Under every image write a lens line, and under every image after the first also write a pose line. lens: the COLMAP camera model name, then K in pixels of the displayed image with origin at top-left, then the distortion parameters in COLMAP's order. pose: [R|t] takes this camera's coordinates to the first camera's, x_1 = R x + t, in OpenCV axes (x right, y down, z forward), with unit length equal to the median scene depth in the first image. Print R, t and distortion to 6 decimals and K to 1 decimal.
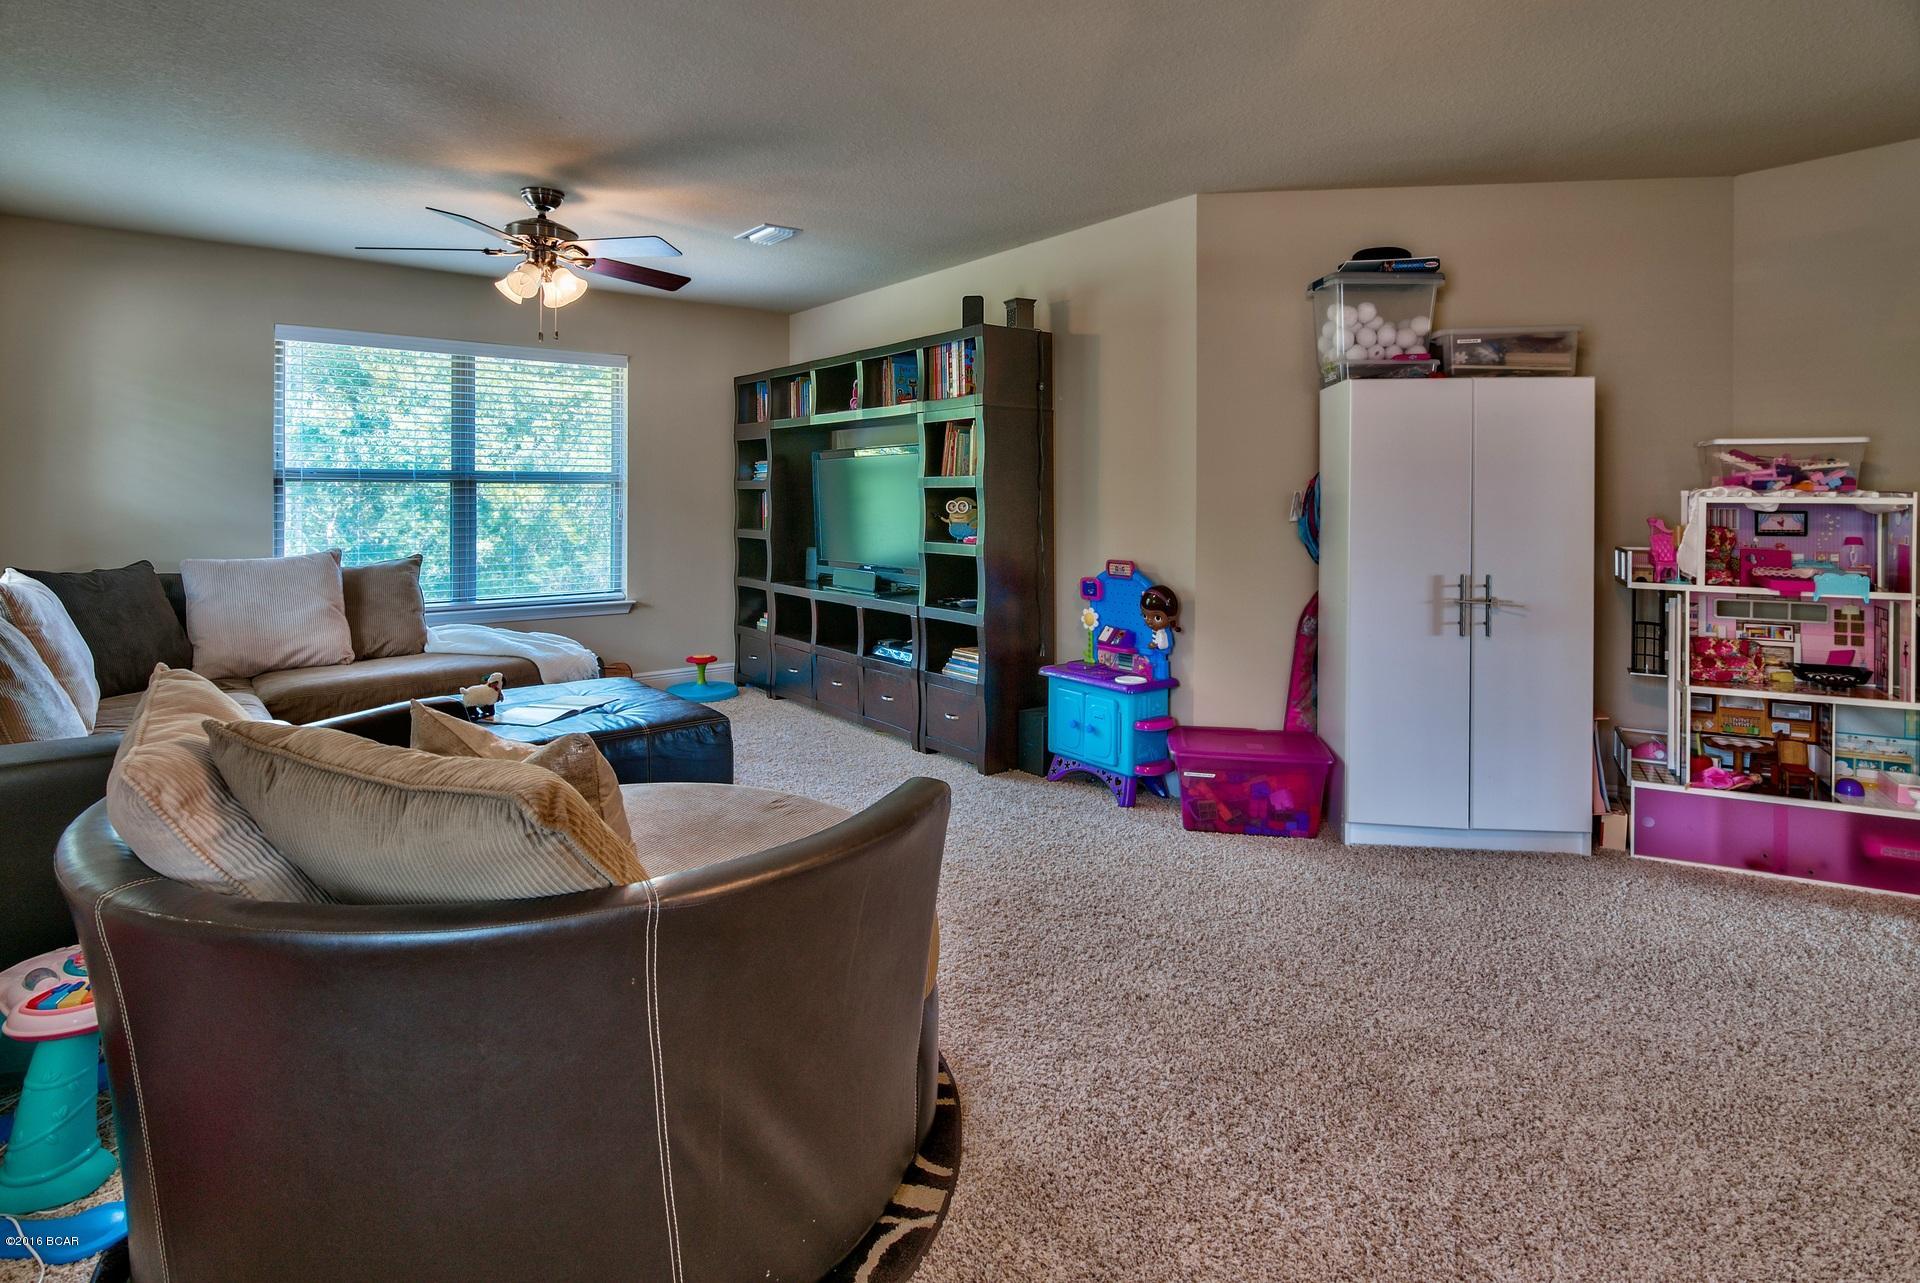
lens RADIAL K [[997.2, 0, 963.8], [0, 997.2, 597.3], [0, 0, 1]] dist [0.000485, -0.000080]
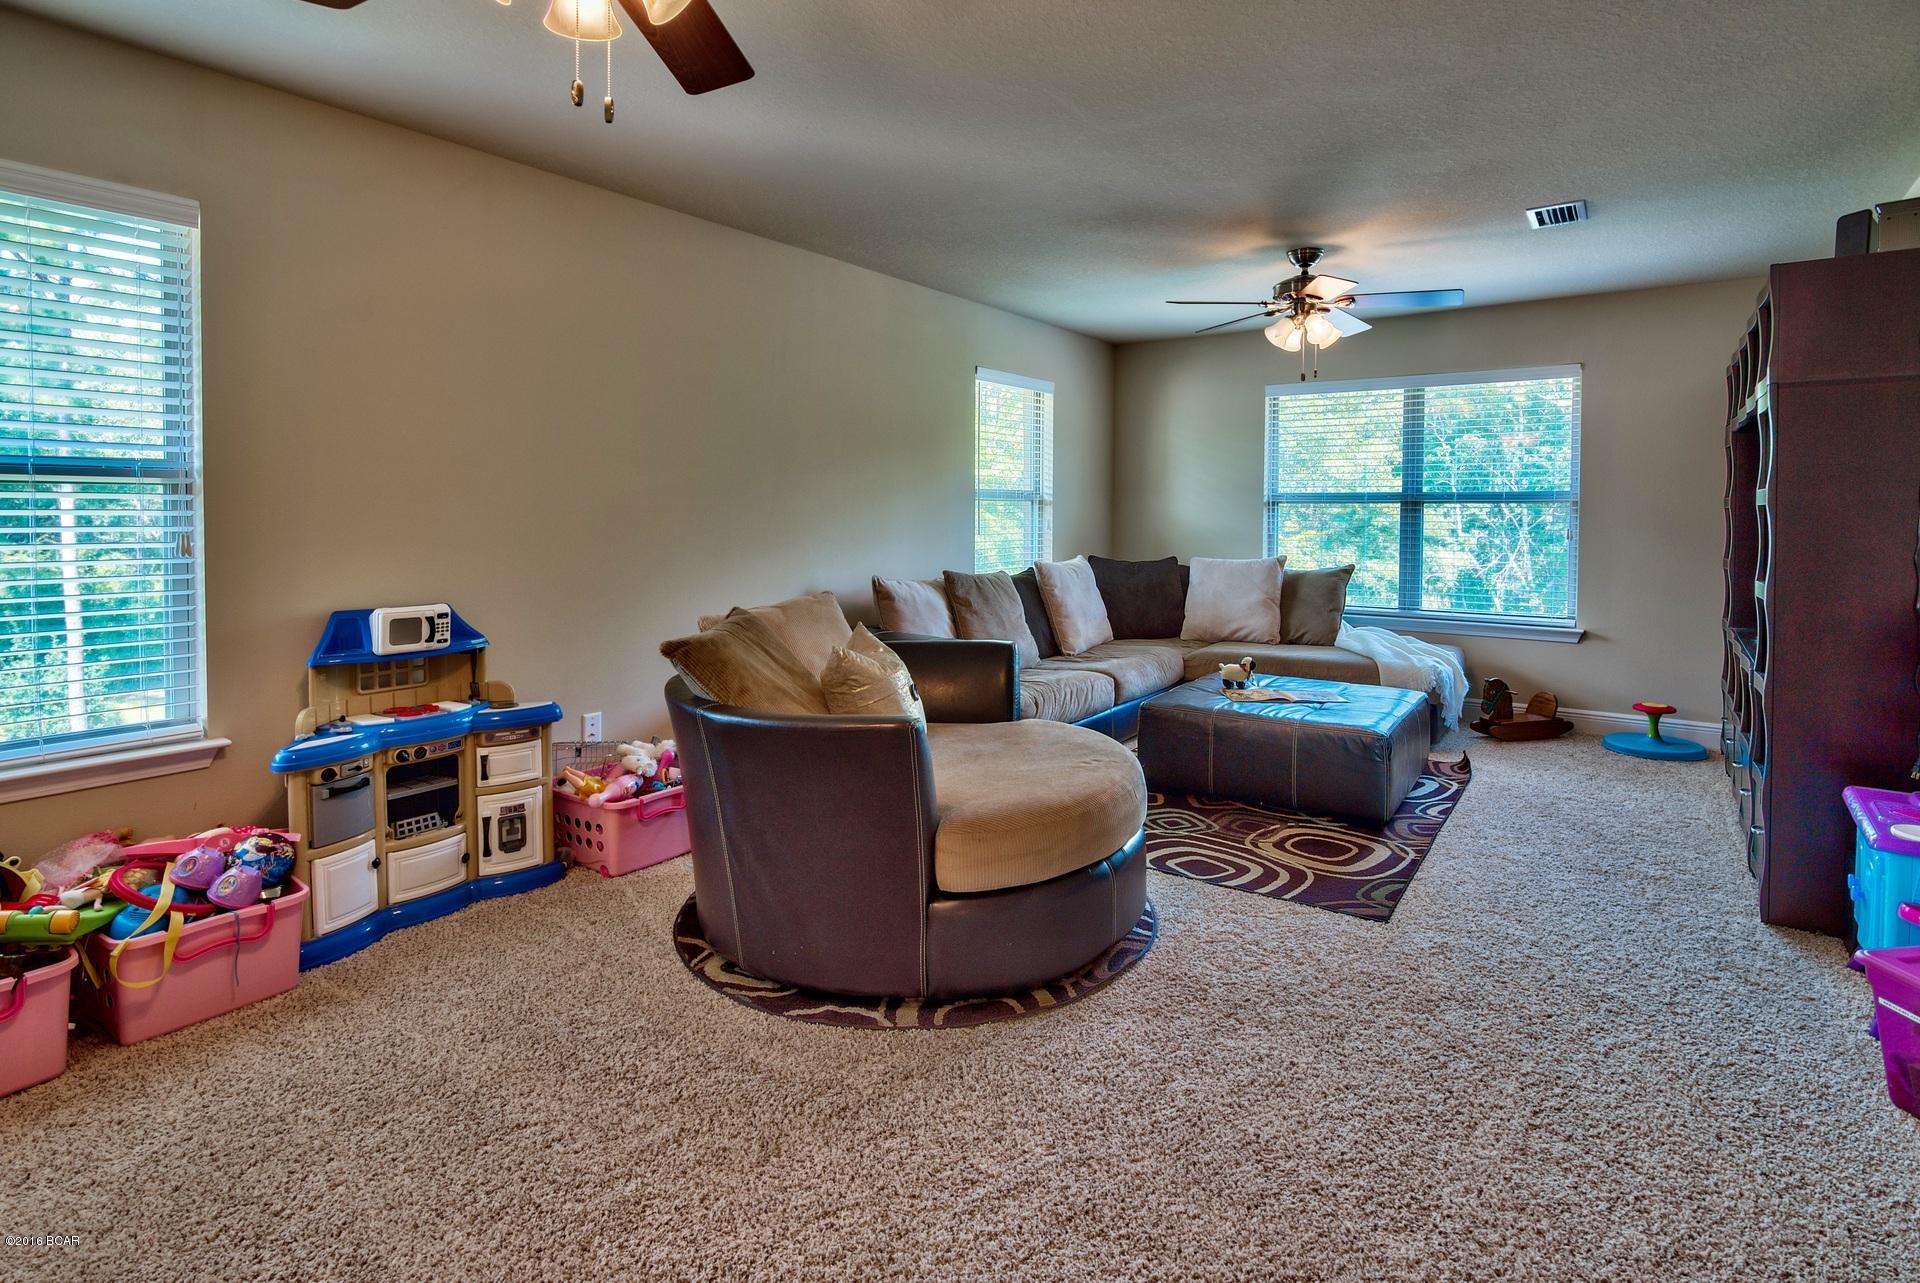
lens RADIAL K [[956.5, 0, 942.7], [0, 956.5, 632.2], [0, 0, 1]] dist [-0.000569, -0.000243]
pose [[0.280530, 0.122205, -0.952034, 0.431290], [-0.105022, 0.989815, 0.096108, -0.022384], [0.954083, 0.073023, 0.290507, 0.229158]]
